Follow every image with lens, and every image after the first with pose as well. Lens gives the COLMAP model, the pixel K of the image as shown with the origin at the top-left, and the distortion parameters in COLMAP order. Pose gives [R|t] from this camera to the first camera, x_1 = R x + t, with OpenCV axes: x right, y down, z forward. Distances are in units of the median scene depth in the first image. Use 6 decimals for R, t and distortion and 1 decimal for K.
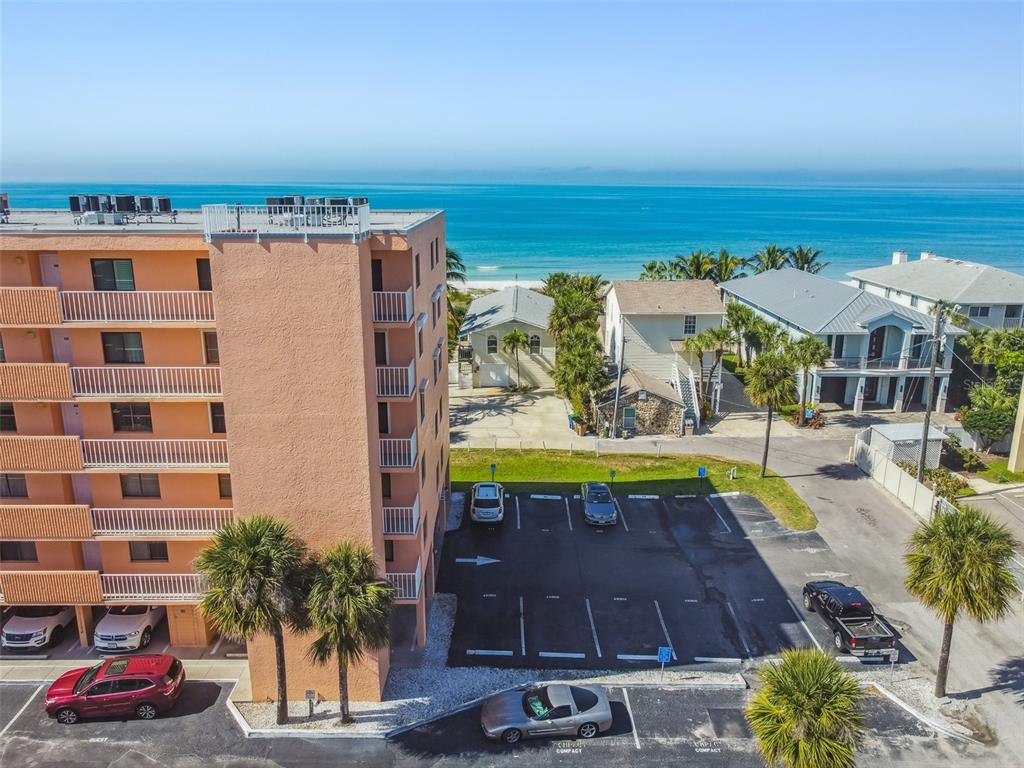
lens RADIAL K [[787.1, 0, 513.9], [0, 787.1, 389.4], [0, 0, 1]] dist [0.006051, -0.013805]
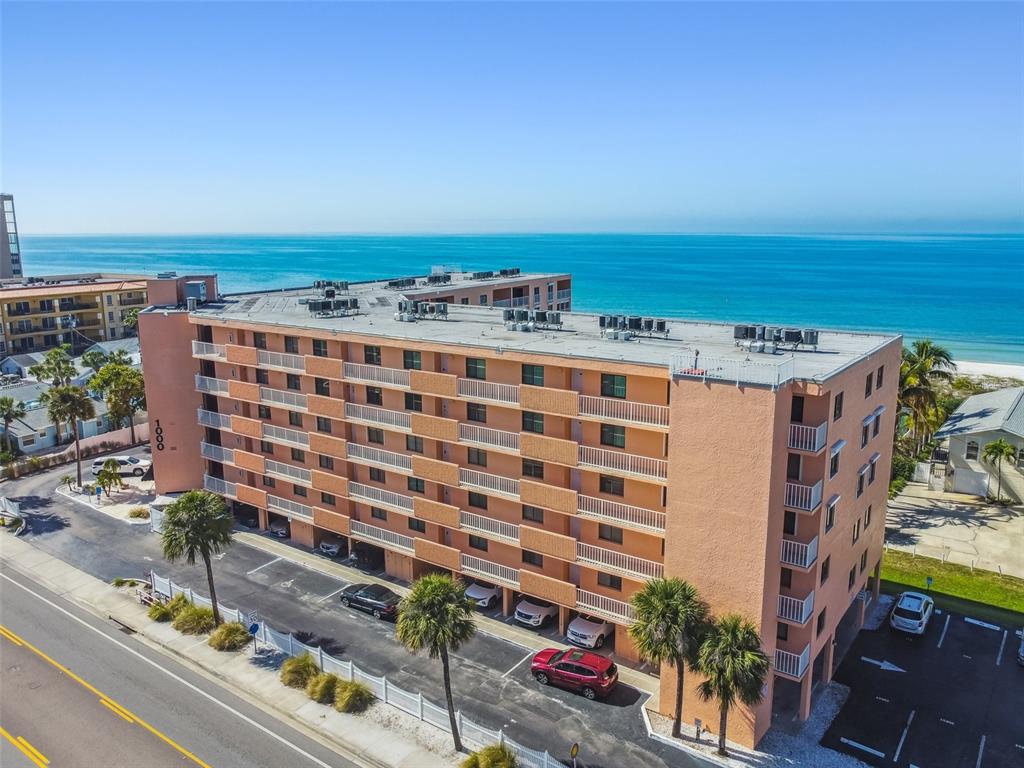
lens RADIAL K [[787.1, 0, 514.6], [0, 787.1, 384.2], [0, 0, 1]] dist [0.006051, -0.013805]
pose [[0.803252, 0.109841, -0.585425, 0.187451], [-0.146428, 0.989103, -0.015330, -0.096672], [0.577361, 0.098036, 0.810582, -0.272241]]
